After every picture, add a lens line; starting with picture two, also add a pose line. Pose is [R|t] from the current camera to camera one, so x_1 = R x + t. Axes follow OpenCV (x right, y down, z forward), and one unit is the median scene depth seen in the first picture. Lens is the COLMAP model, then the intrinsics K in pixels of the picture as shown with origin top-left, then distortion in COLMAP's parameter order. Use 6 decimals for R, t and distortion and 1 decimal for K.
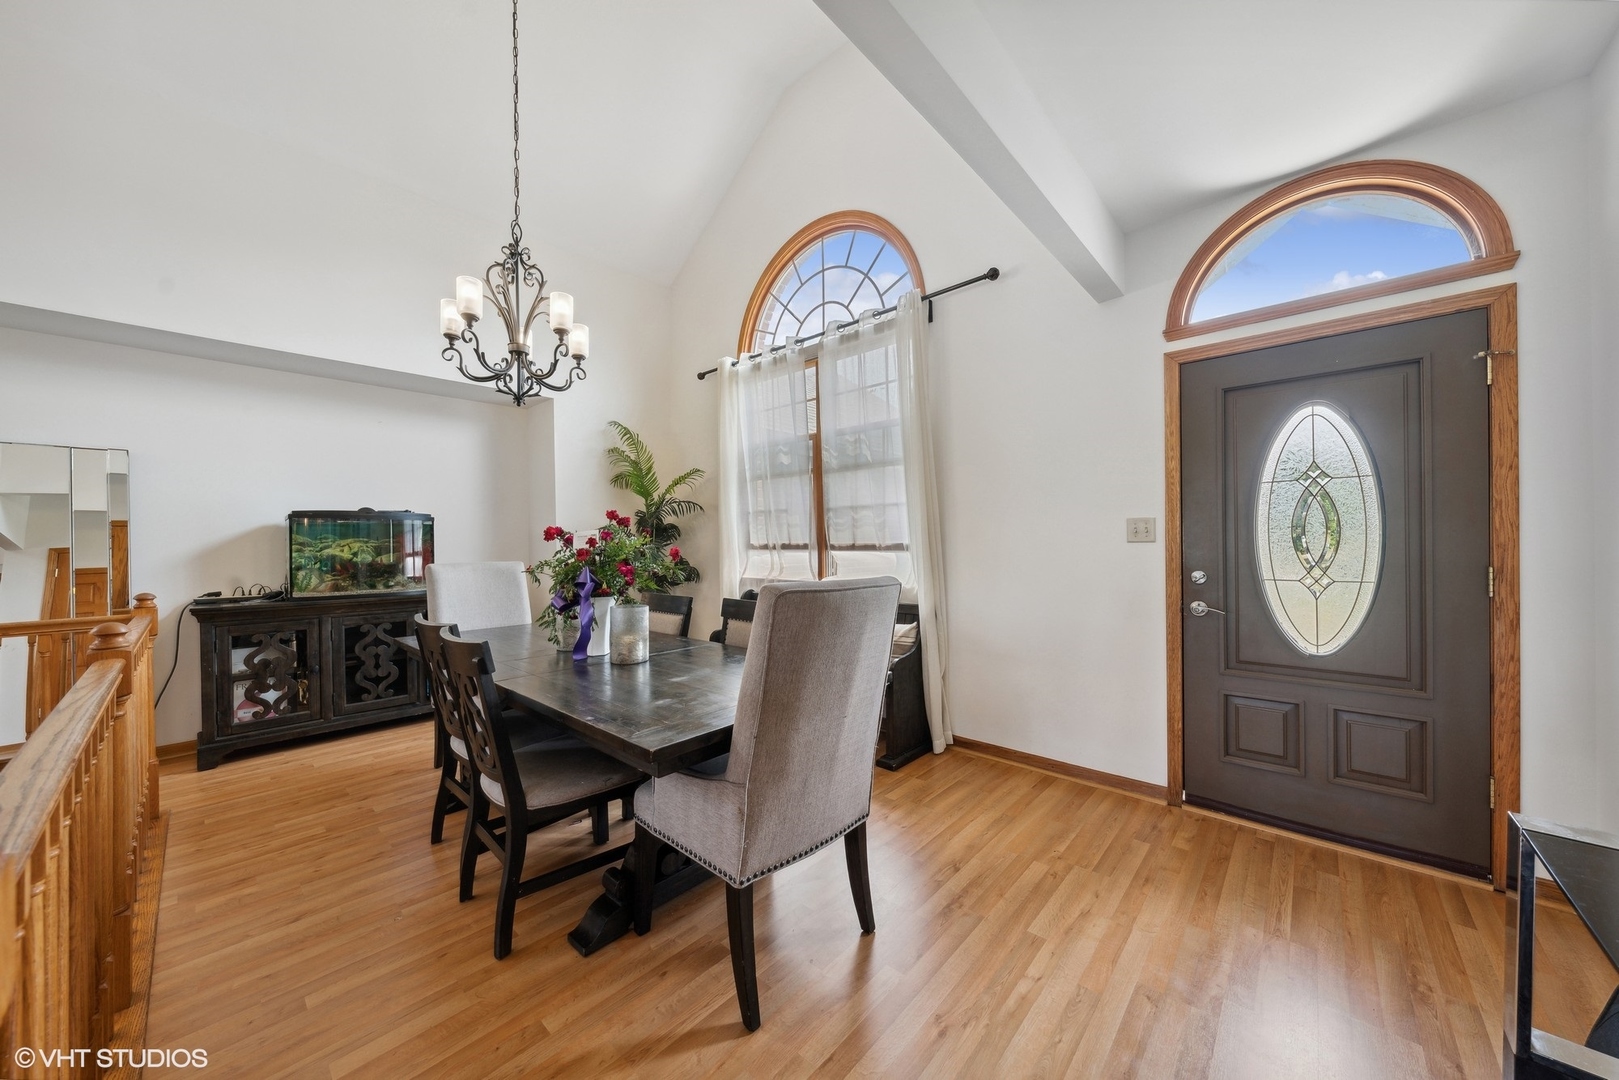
lens RADIAL K [[562.8, 0, 809.5], [0, 562.8, 540.0], [0, 0, 1]] dist [0.000141, 0.000037]
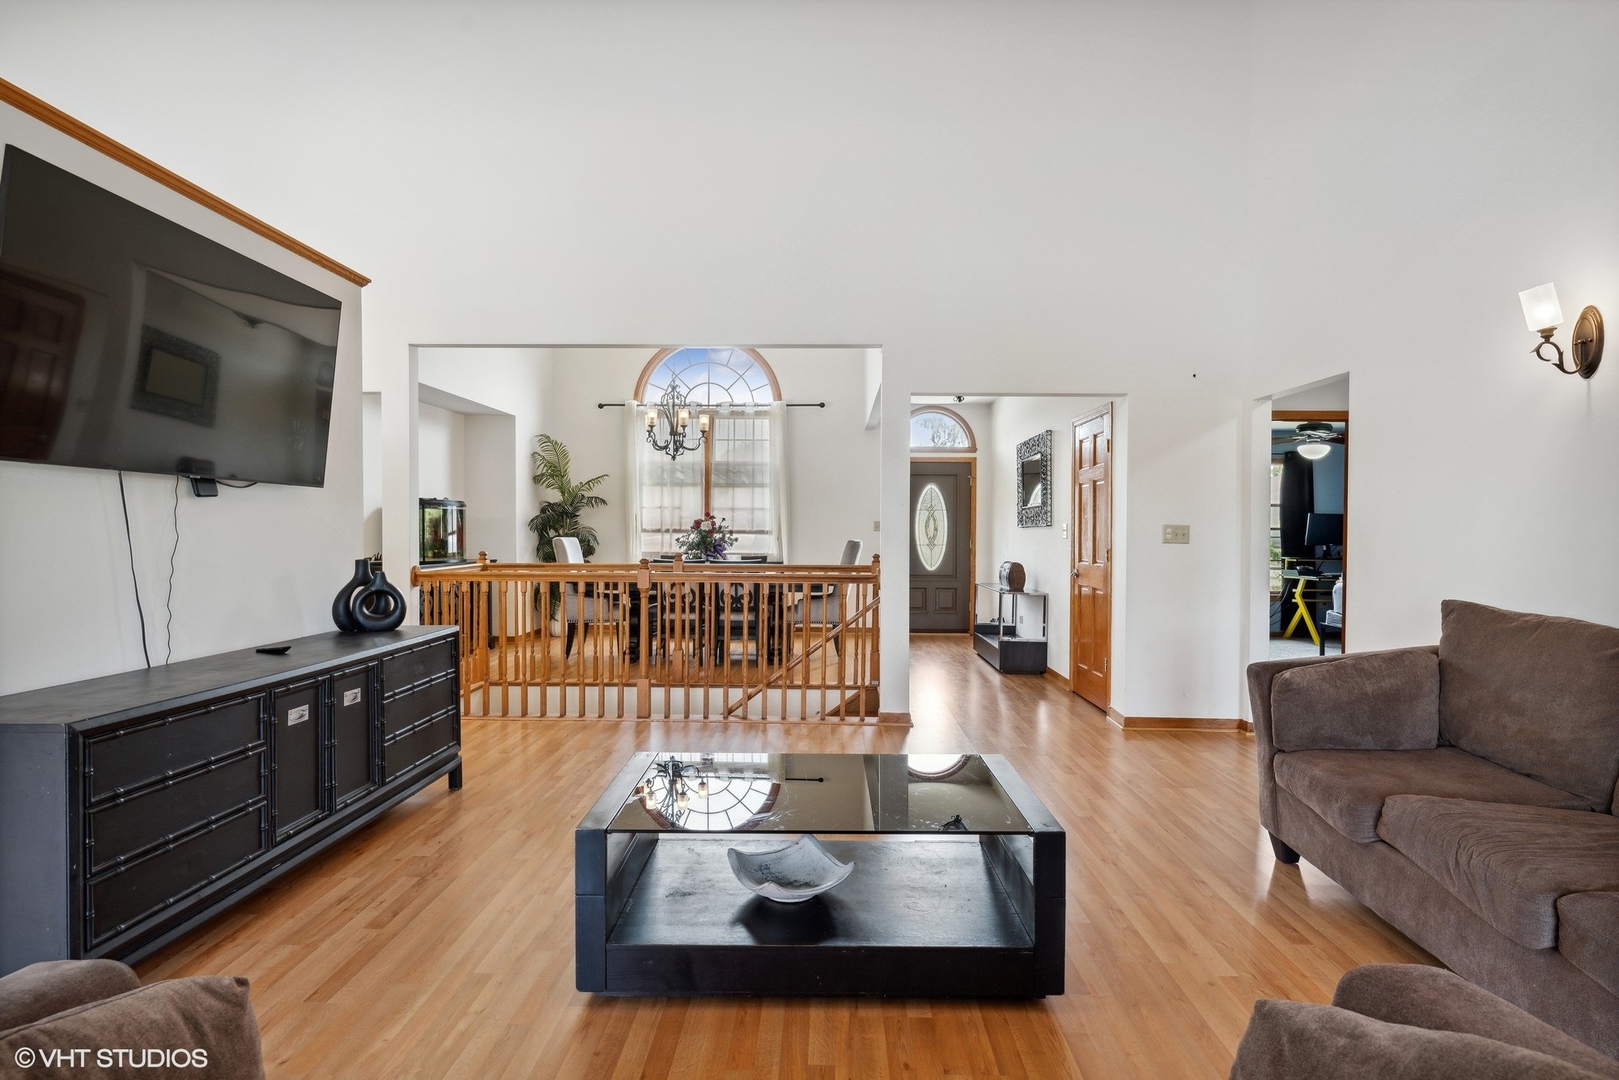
lens RADIAL K [[833.6, 0, 809.5], [0, 833.6, 540.0], [0, 0, 1]] dist [0.001424, 0.000231]
pose [[0.763969, 0.004351, 0.645239, -1.473148], [-0.017796, 0.999739, 0.014329, -0.002542], [-0.645008, -0.022429, 0.763847, -1.177472]]
